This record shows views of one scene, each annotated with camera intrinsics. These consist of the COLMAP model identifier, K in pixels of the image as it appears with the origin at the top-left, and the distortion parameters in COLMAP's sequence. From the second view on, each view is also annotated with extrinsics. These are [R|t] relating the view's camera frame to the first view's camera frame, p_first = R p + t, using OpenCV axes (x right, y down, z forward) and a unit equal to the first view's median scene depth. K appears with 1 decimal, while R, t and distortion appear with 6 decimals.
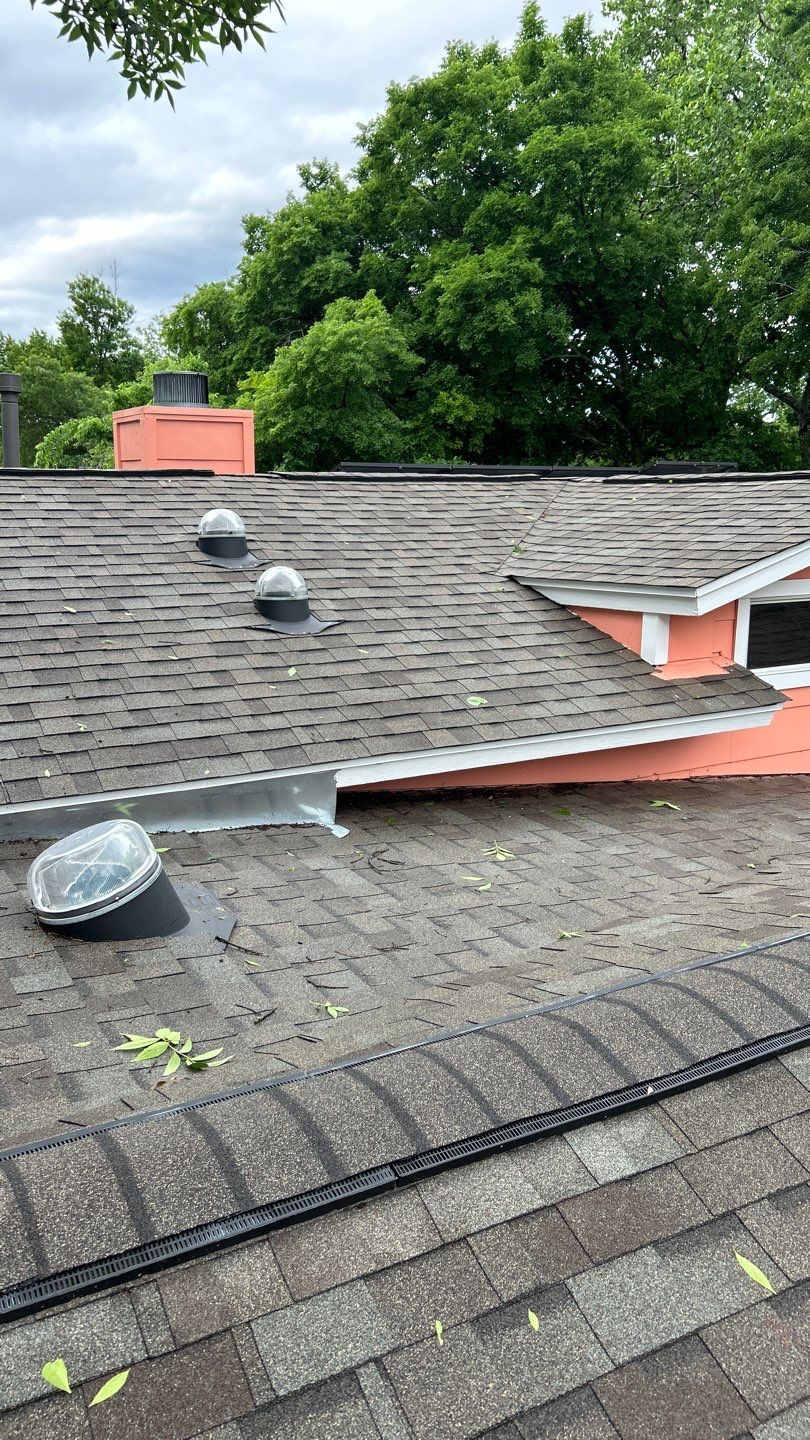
lens RADIAL K [[1056.9, 0, 385.3], [0, 1056.9, 720.0], [0, 0, 1]] dist [0.061209, -0.069614]
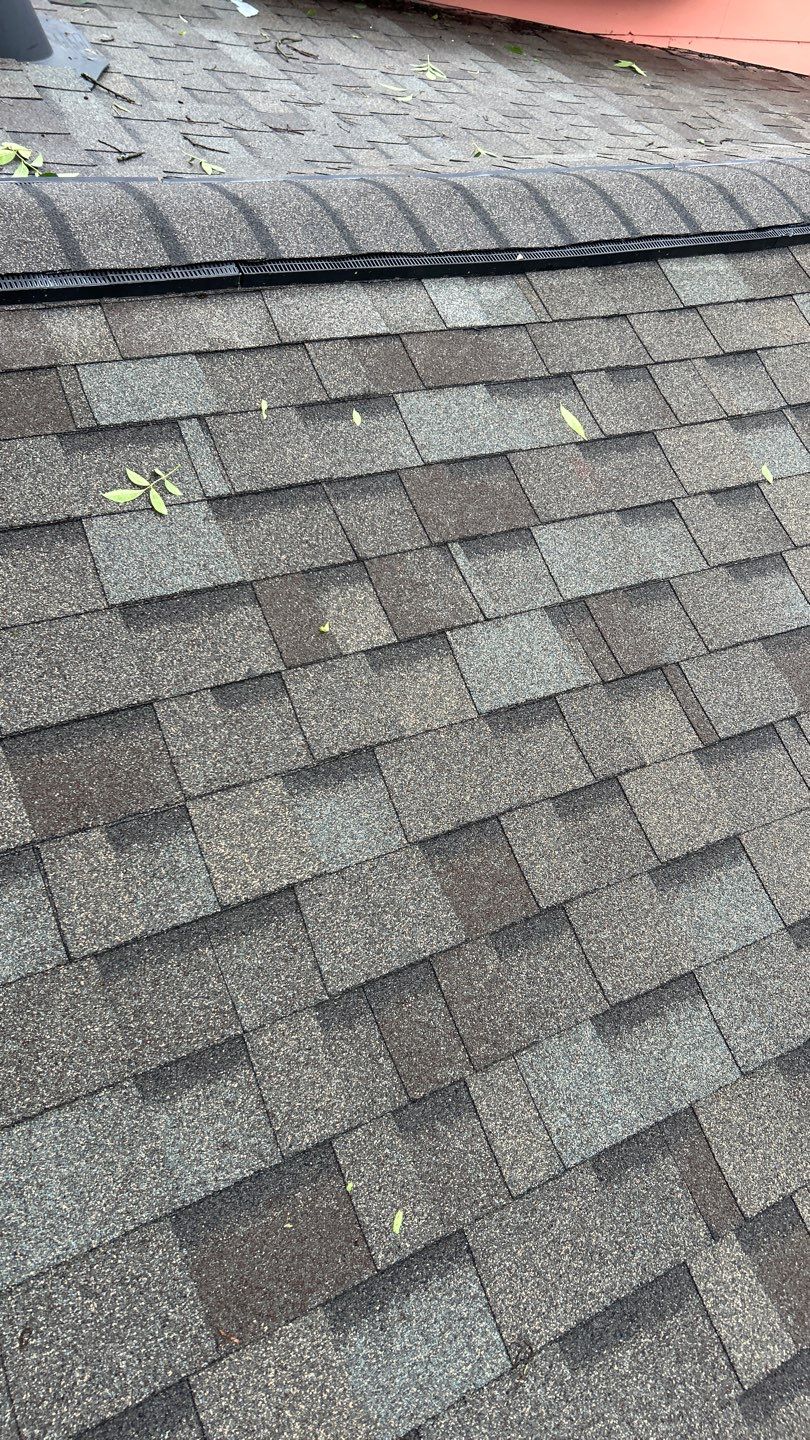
lens RADIAL K [[1054.1, 0, 405.0], [0, 1054.1, 720.0], [0, 0, 1]] dist [0.062315, -0.077475]
pose [[0.986627, 0.111546, 0.118851, 0.053280], [-0.157694, 0.837698, 0.522871, 0.144675], [-0.041237, -0.534620, 0.844086, -0.023461]]
